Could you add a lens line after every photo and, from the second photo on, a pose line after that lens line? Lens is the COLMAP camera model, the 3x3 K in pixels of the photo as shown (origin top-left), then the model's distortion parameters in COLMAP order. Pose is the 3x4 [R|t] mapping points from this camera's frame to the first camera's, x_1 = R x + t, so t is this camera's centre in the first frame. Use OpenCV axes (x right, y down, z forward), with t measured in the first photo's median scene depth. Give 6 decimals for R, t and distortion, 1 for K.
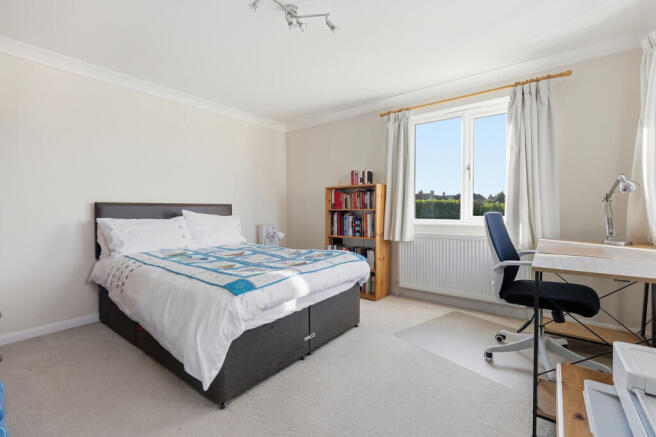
lens RADIAL K [[289.7, 0, 324.4], [0, 289.7, 215.6], [0, 0, 1]] dist [-0.000034, 0.000054]
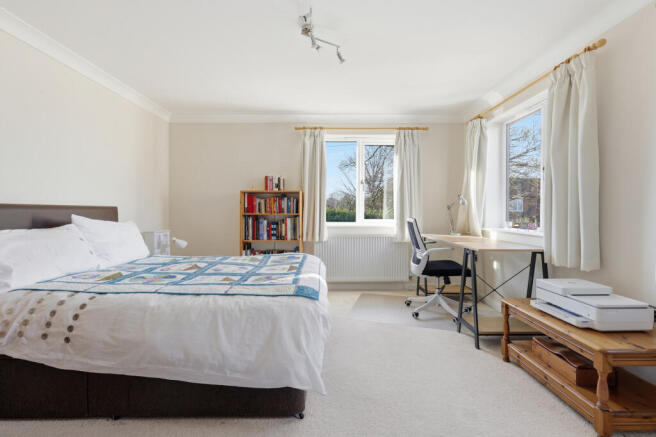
lens RADIAL K [[289.7, 0, 324.4], [0, 289.7, 215.6], [0, 0, 1]] dist [-0.000034, 0.000054]
pose [[0.784041, -0.003255, 0.620701, -0.415669], [0.007873, 0.999958, -0.004701, -0.009538], [-0.620659, 0.008573, 0.784033, 0.077340]]
